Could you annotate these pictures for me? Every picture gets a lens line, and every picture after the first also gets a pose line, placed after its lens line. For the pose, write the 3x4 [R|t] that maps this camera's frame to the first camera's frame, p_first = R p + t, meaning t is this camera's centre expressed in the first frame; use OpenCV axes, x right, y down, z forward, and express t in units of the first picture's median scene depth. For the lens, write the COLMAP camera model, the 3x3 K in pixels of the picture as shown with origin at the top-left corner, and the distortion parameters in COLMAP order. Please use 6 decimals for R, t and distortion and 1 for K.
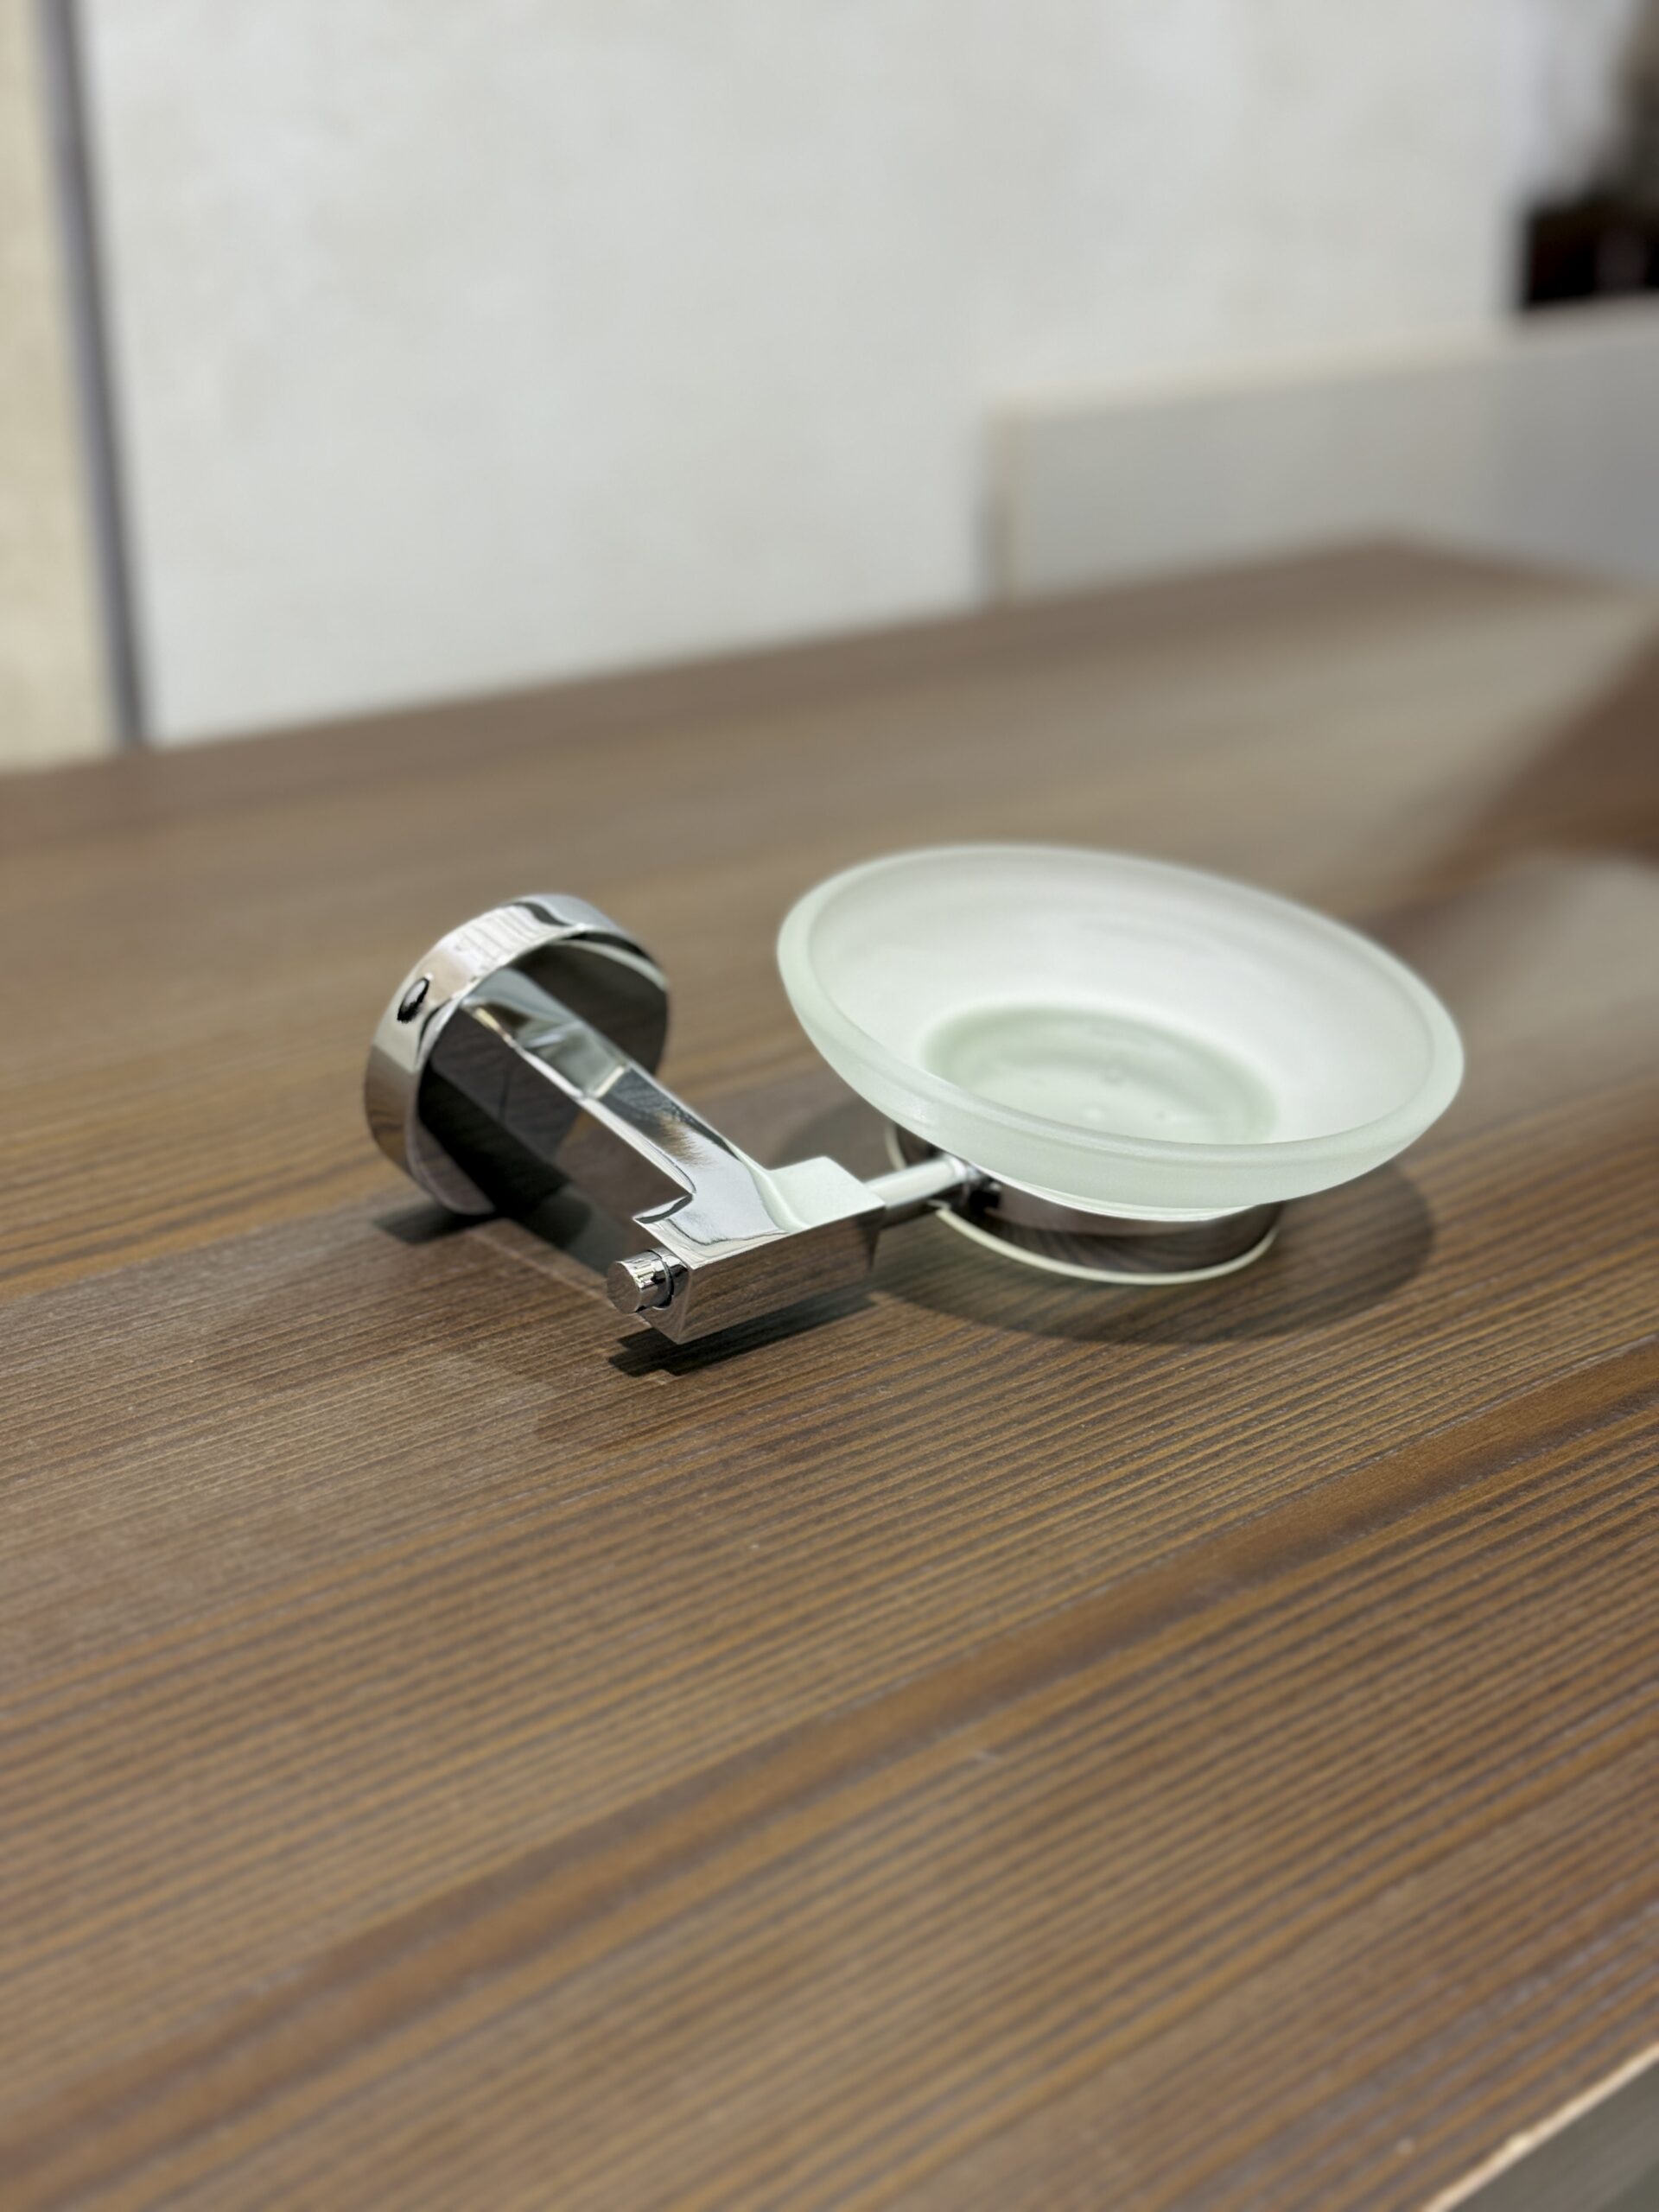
lens RADIAL K [[3130.8, 0, 805.4], [0, 3130.8, 1151.9], [0, 0, 1]] dist [0.120051, 0.000000]
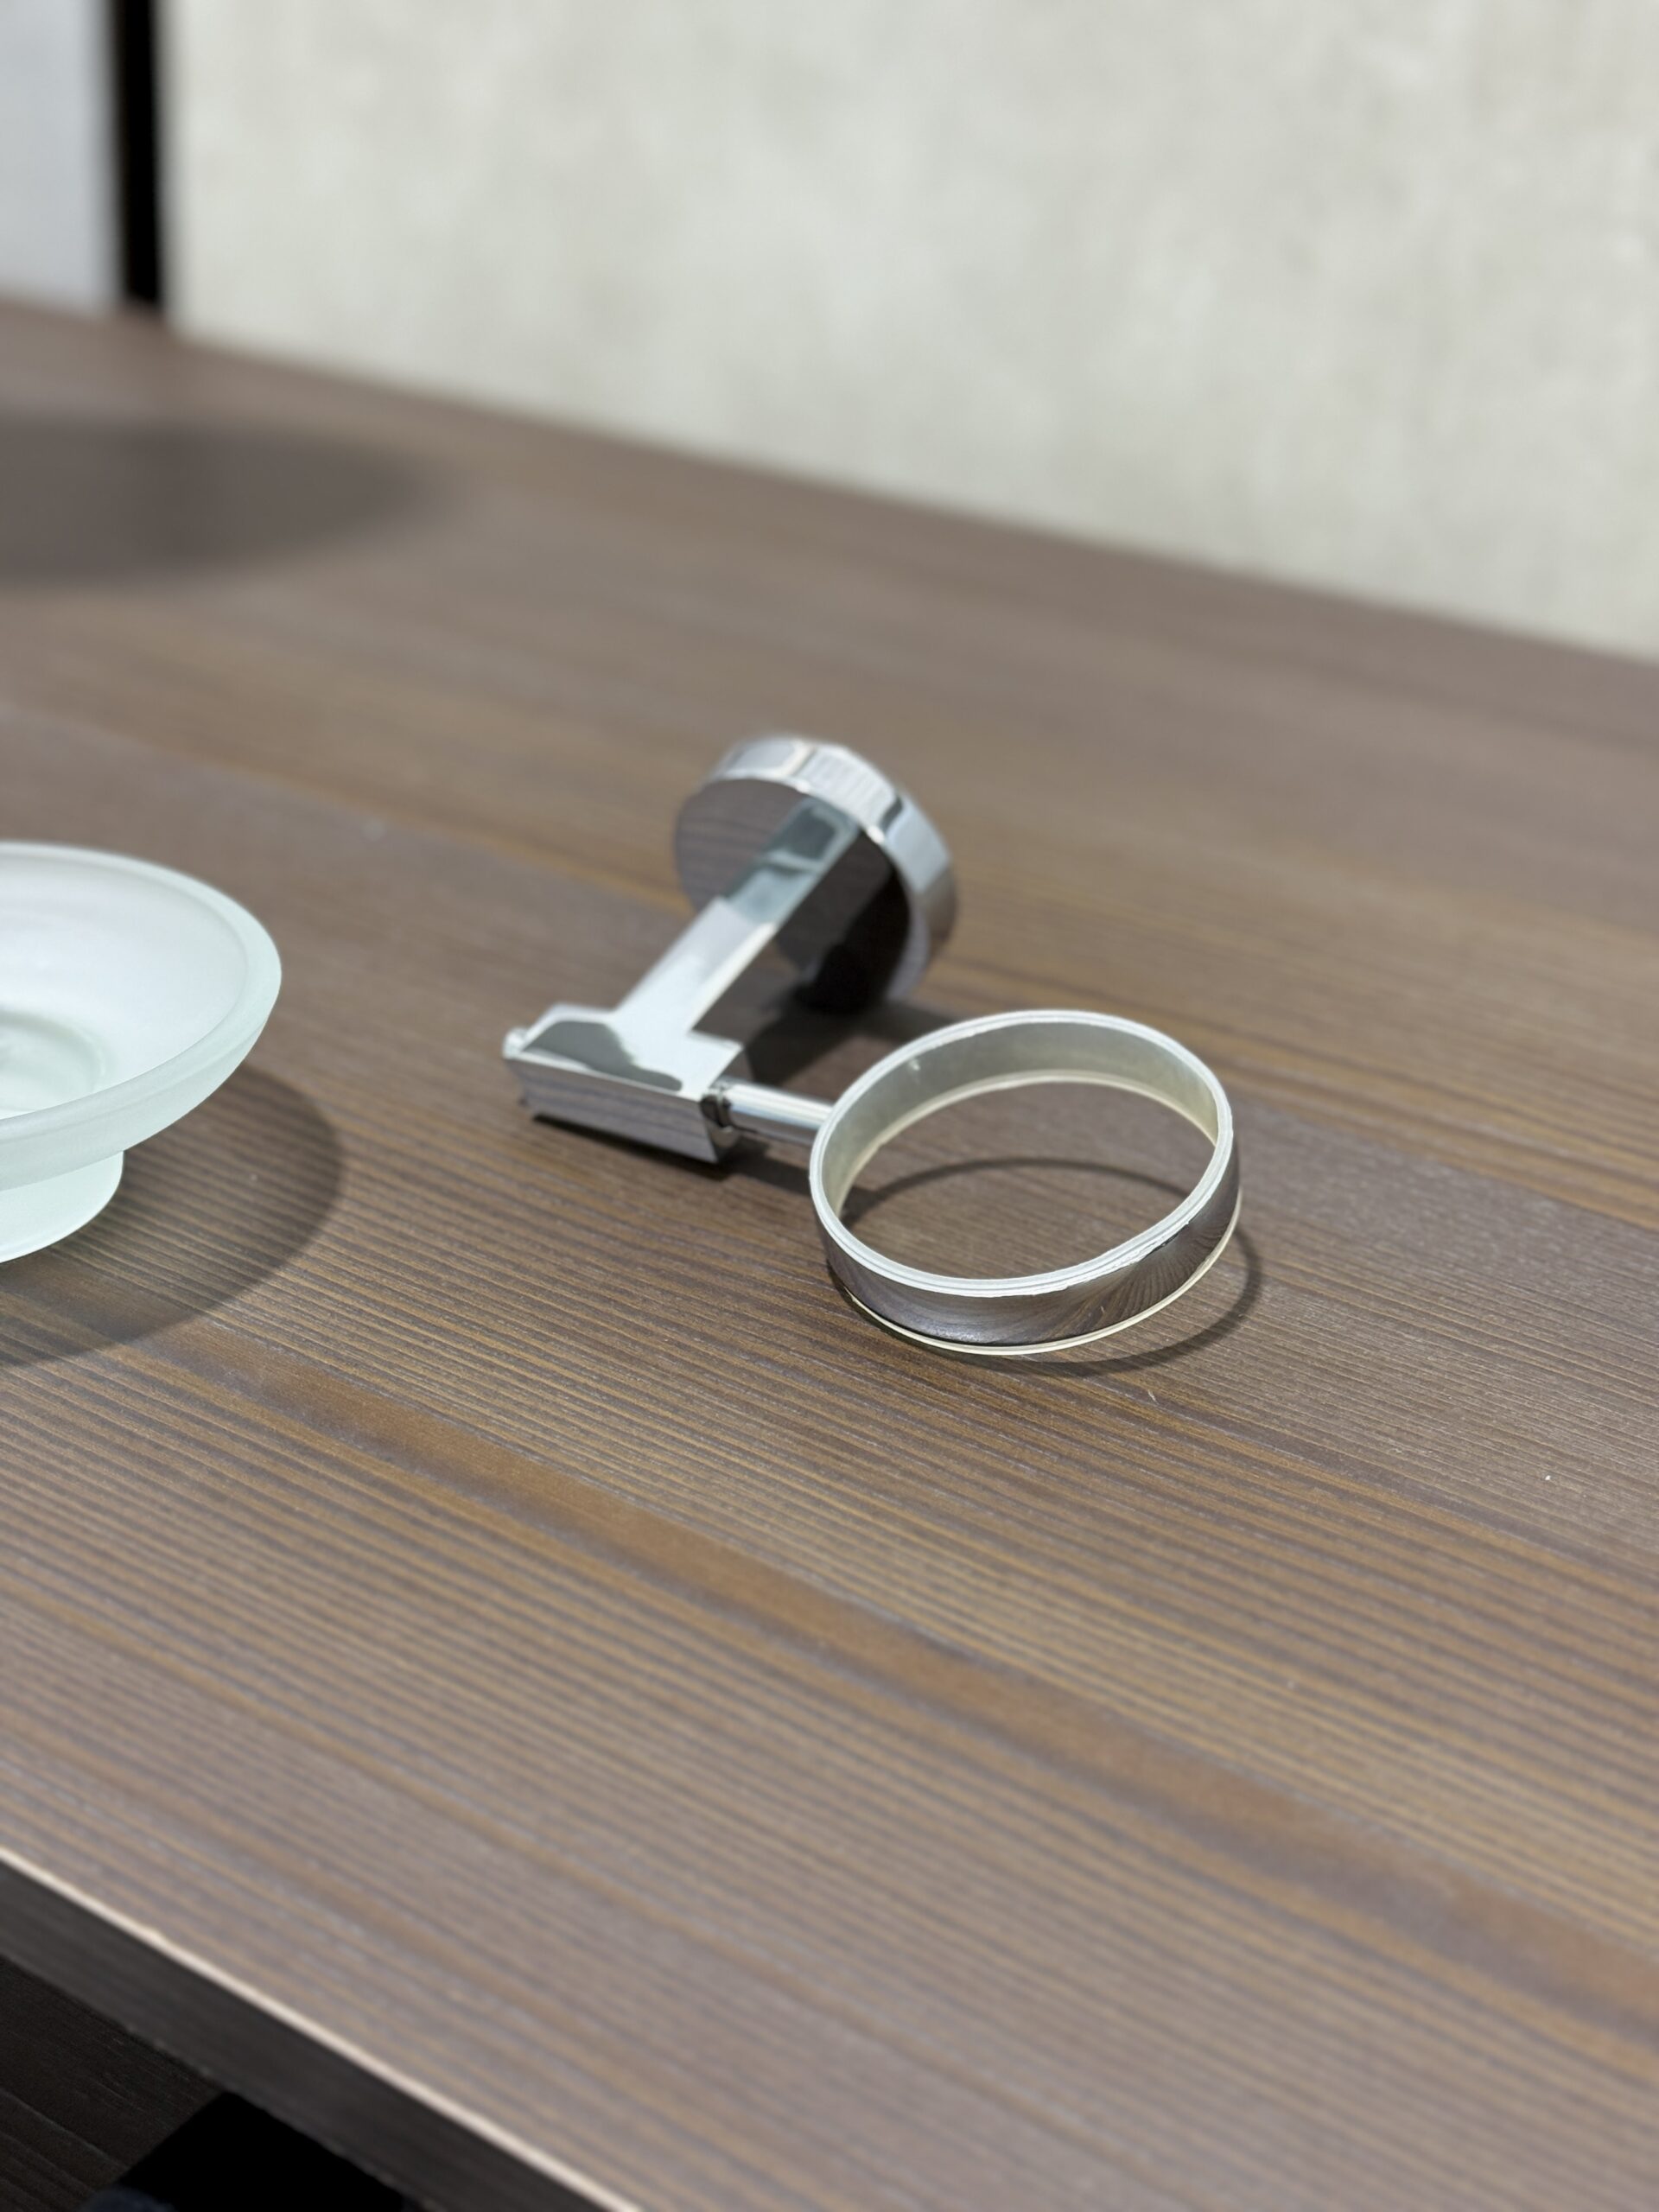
lens RADIAL K [[3130.8, 0, 880.5], [0, 3130.8, 1114.0], [0, 0, 1]] dist [0.120051, 0.000000]
pose [[0.246157, 0.433543, -0.866861, 1.116728], [-0.389382, 0.863266, 0.321175, -0.394020], [0.887574, 0.258480, 0.381313, 0.736224]]
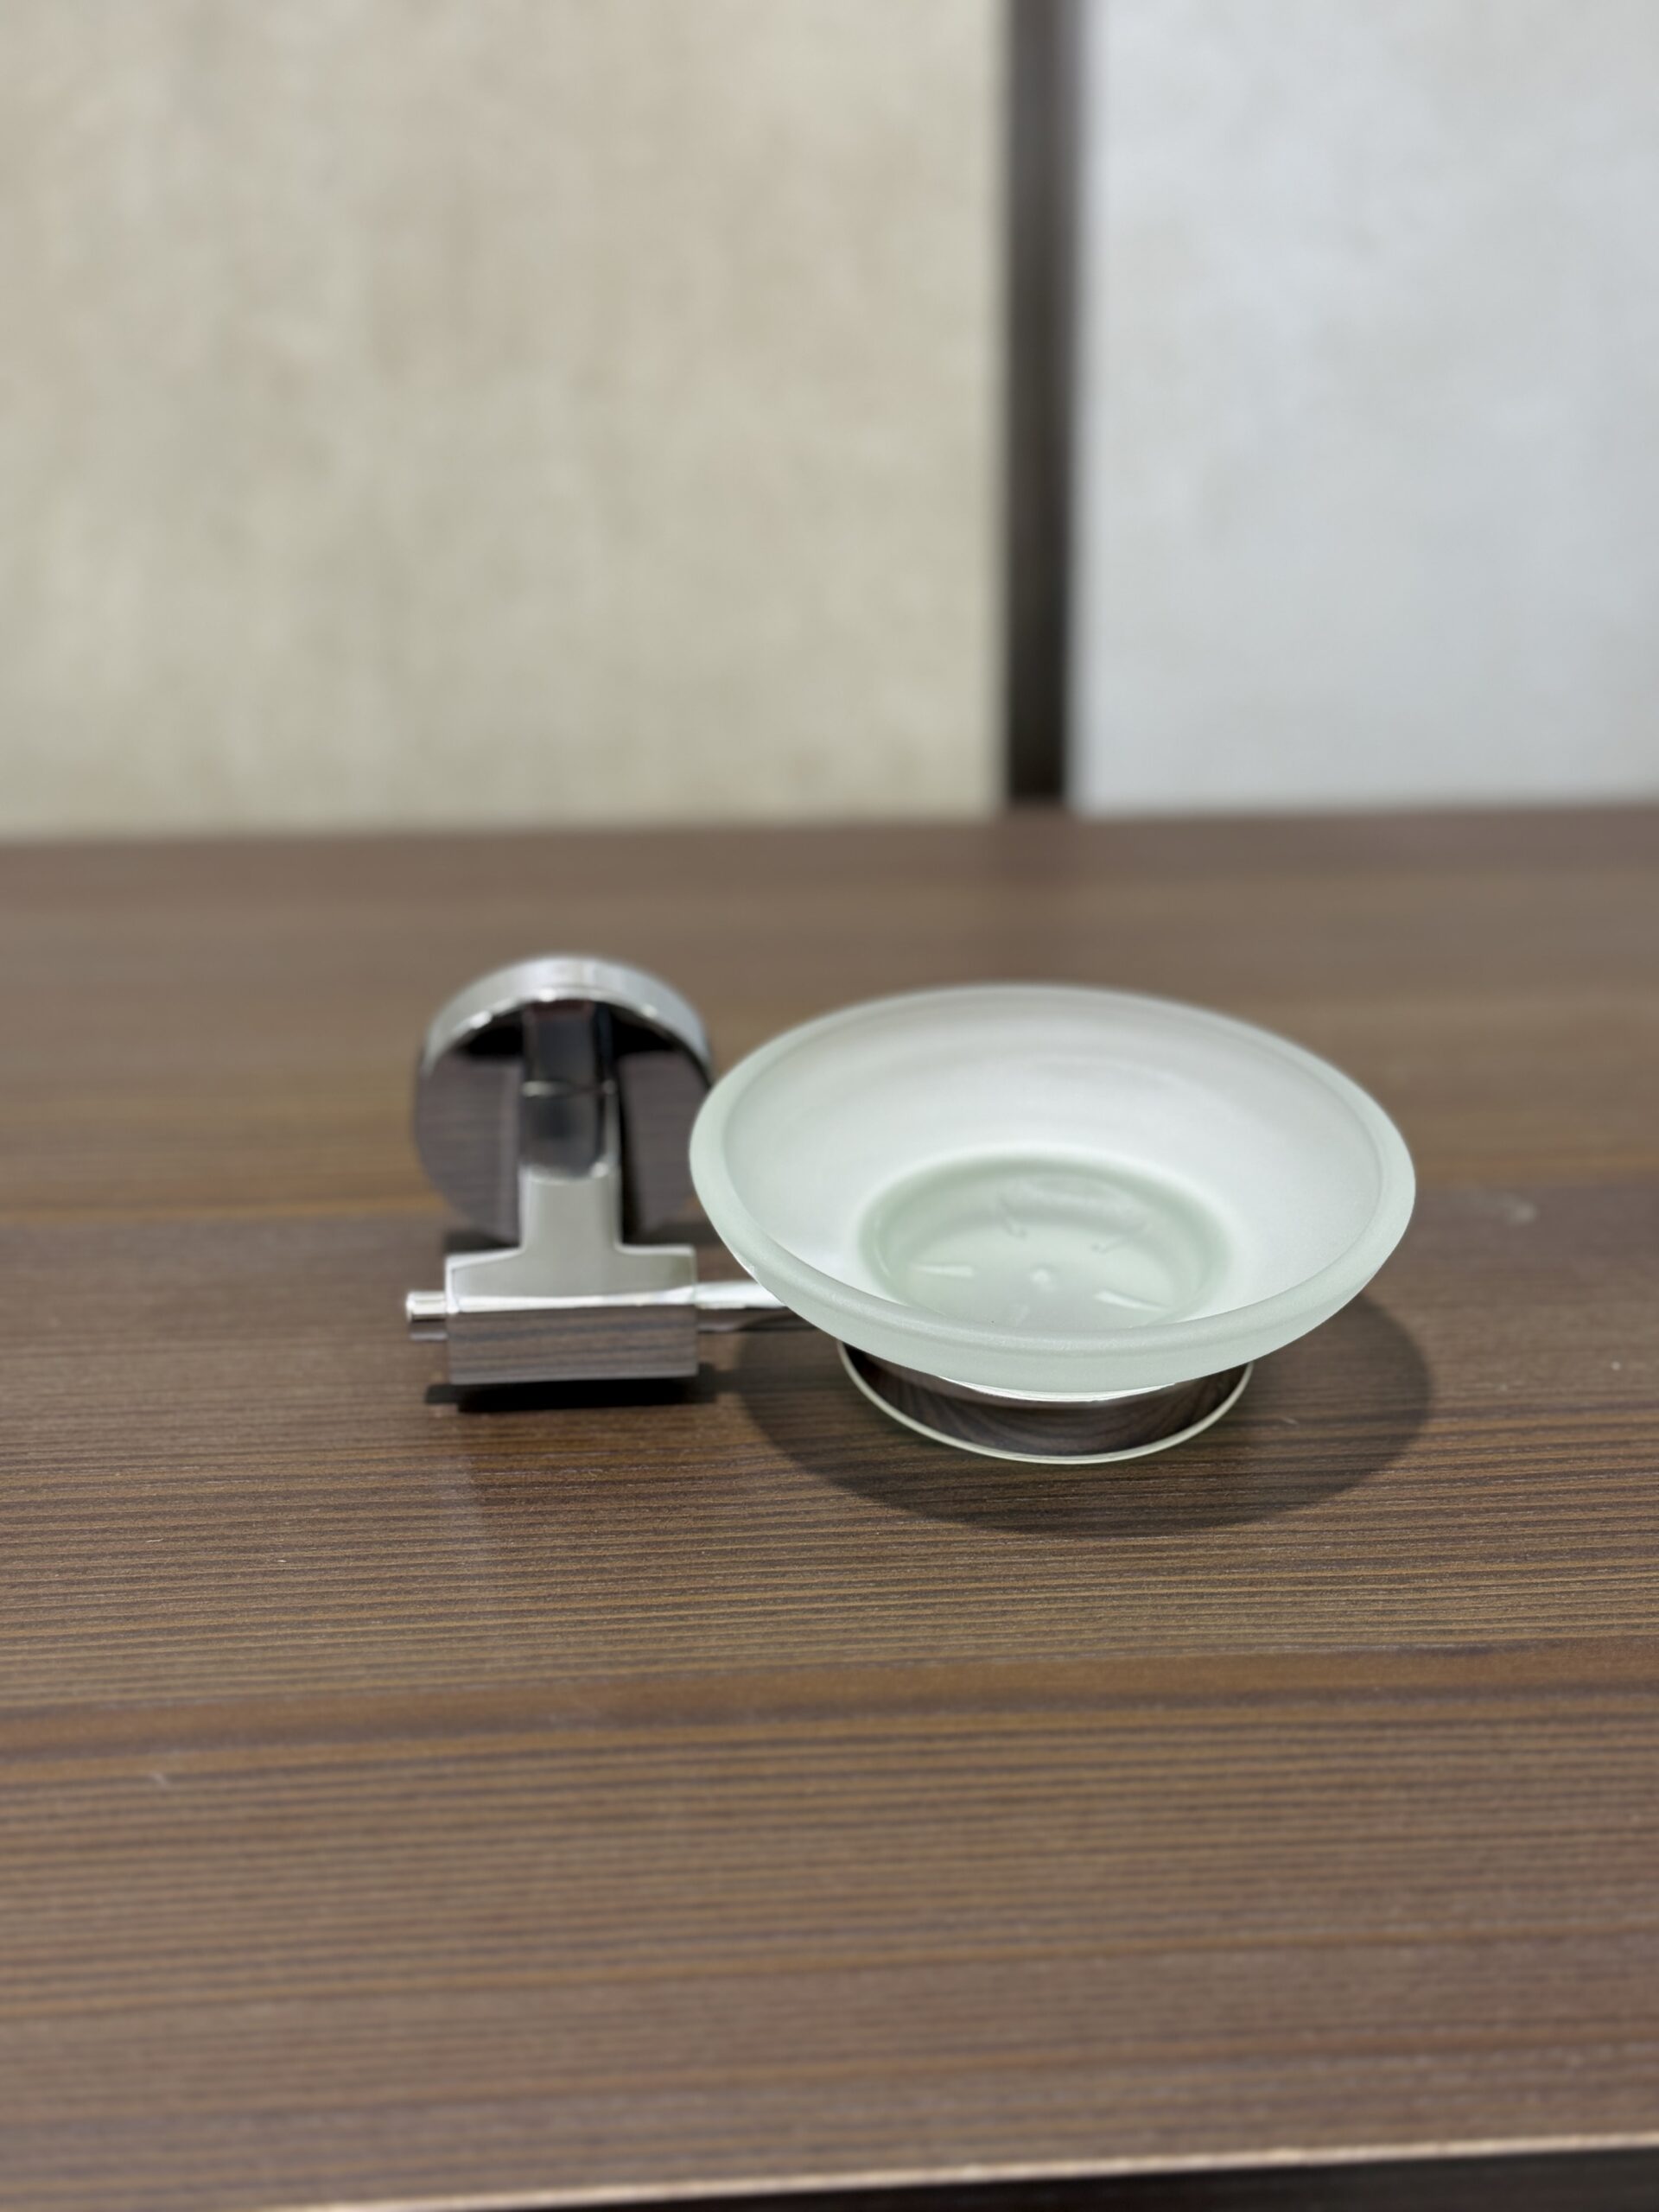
lens RADIAL K [[3130.8, 0, 836.2], [0, 3130.8, 1107.4], [0, 0, 1]] dist [0.120051, 0.000000]
pose [[0.798471, 0.181134, -0.574138, 0.724973], [-0.204802, 0.978512, 0.023886, -0.090658], [0.566127, 0.098512, 0.818410, 0.208896]]
